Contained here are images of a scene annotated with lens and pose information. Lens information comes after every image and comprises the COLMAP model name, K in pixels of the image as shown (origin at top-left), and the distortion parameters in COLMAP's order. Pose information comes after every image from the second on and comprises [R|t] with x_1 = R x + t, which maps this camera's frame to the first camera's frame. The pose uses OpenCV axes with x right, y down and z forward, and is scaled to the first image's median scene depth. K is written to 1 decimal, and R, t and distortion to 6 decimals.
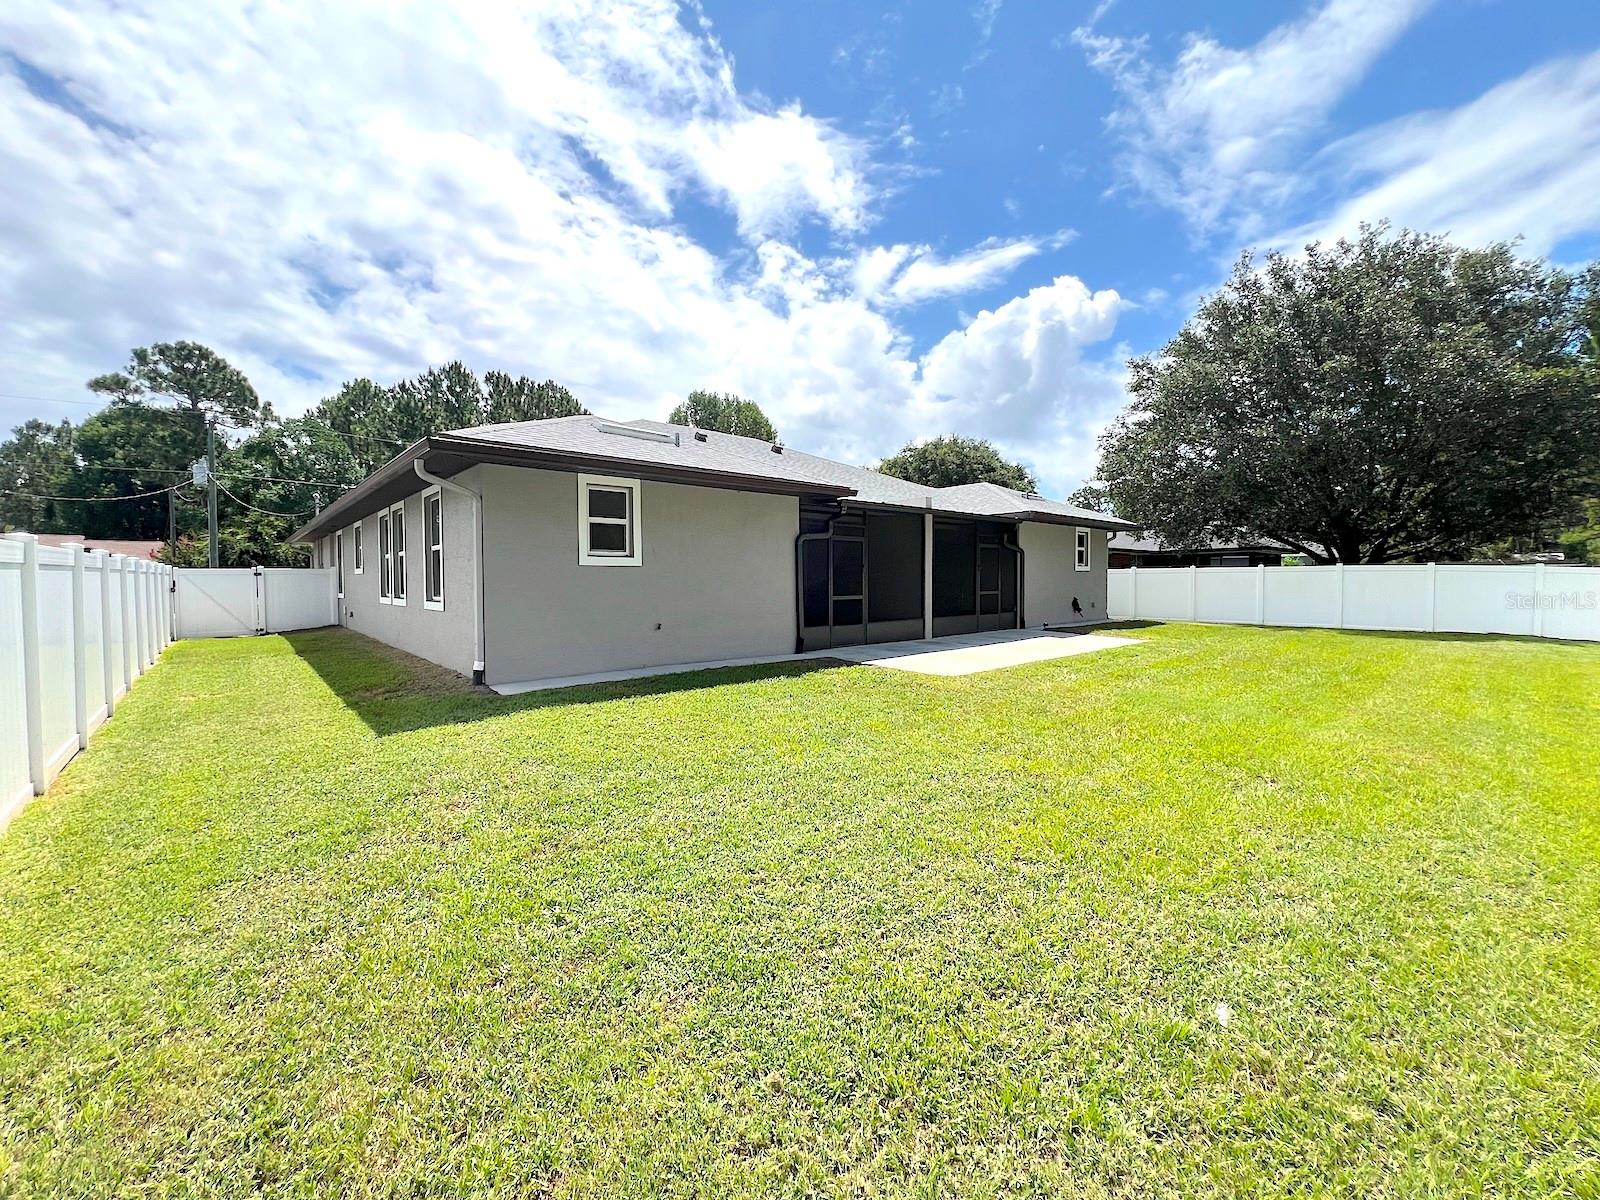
lens RADIAL K [[641.4, 0, 800.1], [0, 641.4, 602.2], [0, 0, 1]] dist [-0.002259, 0.000048]
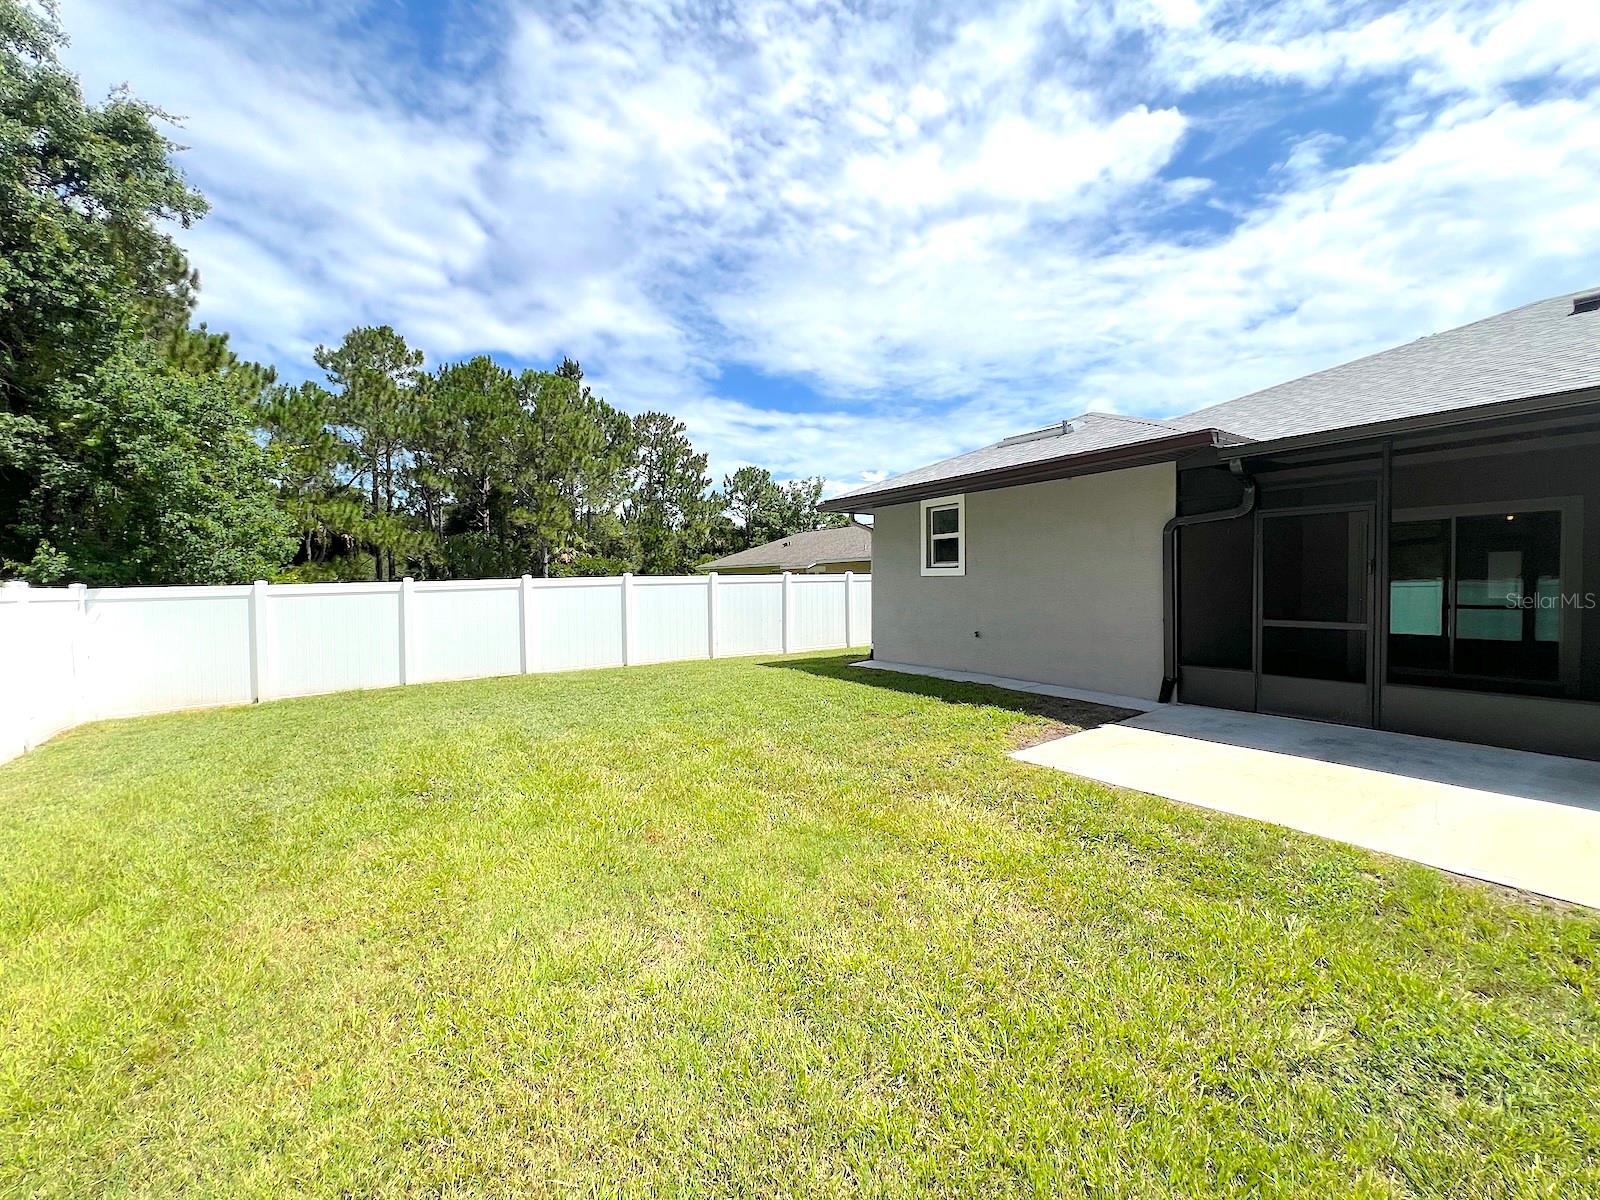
lens RADIAL K [[641.4, 0, 800.2], [0, 641.4, 601.2], [0, 0, 1]] dist [-0.002259, 0.000048]
pose [[-0.091909, 0.023847, -0.995482, 0.825058], [-0.025049, 0.999341, 0.026252, -0.036544], [0.995452, 0.027349, -0.091251, 0.838955]]
